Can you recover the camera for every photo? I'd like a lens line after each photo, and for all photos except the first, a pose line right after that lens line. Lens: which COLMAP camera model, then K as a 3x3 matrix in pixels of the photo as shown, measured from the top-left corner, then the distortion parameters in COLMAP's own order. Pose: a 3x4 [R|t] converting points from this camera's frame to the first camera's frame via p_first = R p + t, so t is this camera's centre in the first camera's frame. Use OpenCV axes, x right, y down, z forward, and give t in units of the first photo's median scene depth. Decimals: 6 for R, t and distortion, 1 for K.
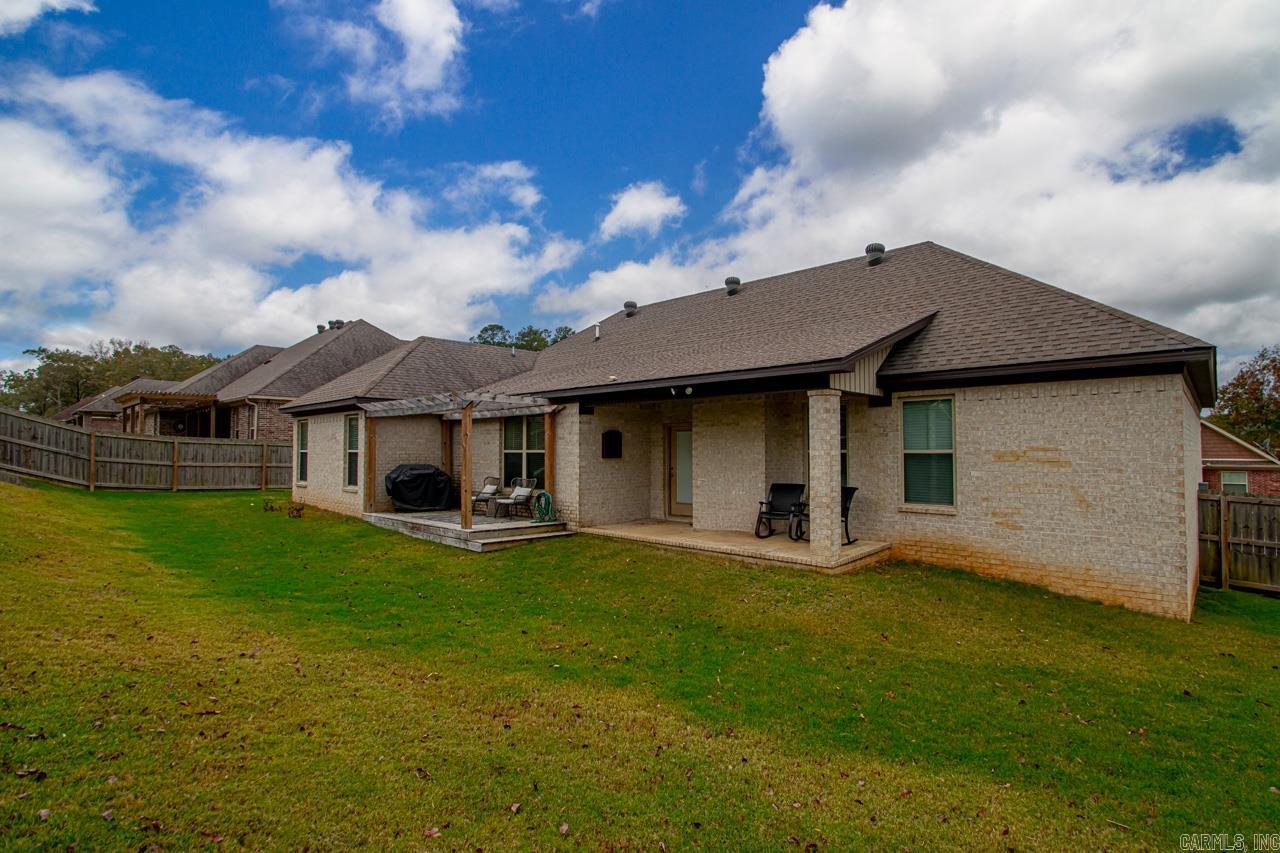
lens RADIAL K [[607.2, 0, 695.2], [0, 607.2, 427.6], [0, 0, 1]] dist [0.000944, 0.000099]
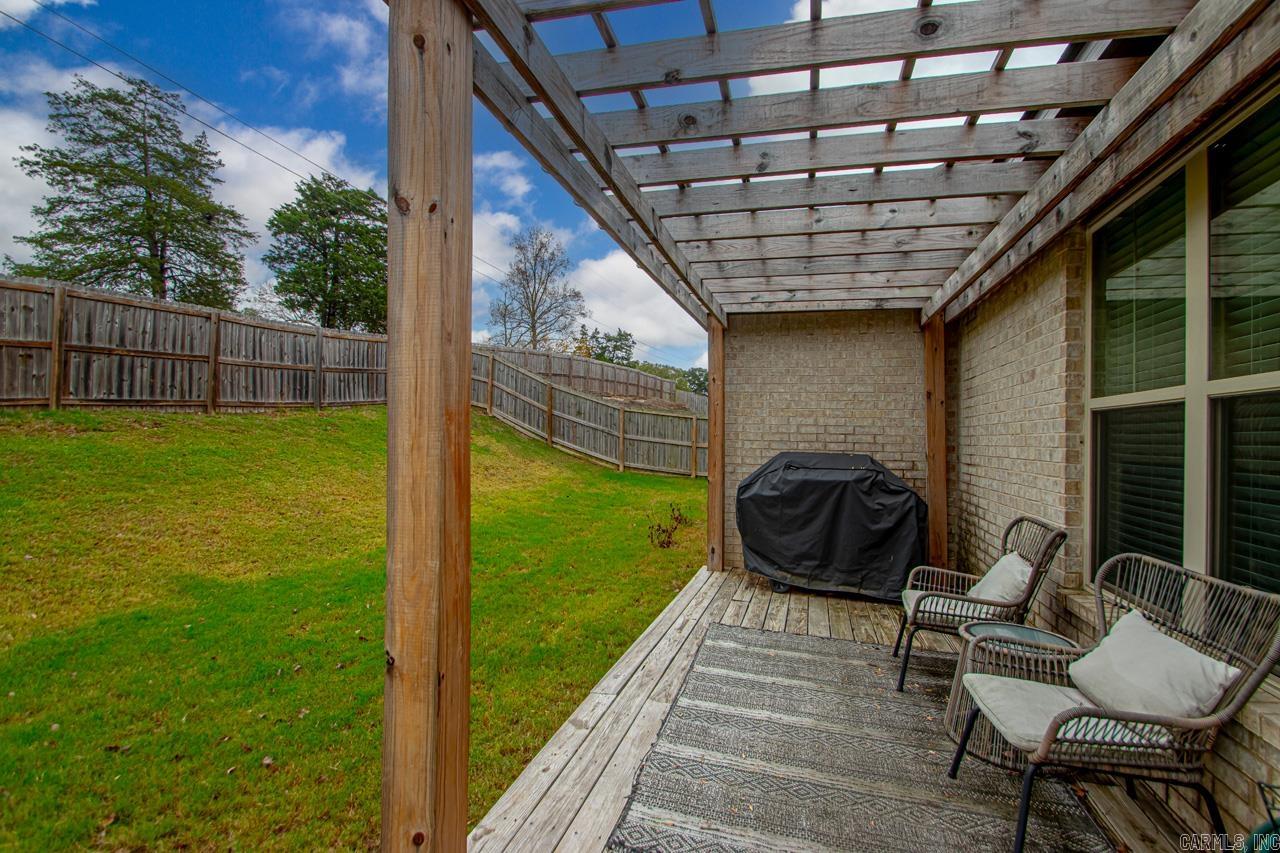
lens RADIAL K [[595.2, 0, 645.6], [0, 595.2, 429.0], [0, 0, 1]] dist [0.015616, -0.016717]
pose [[0.421409, -0.002344, -0.906868, -0.226912], [0.015172, 0.999875, 0.004466, 0.051488], [0.906744, -0.015641, 0.421392, 0.907406]]
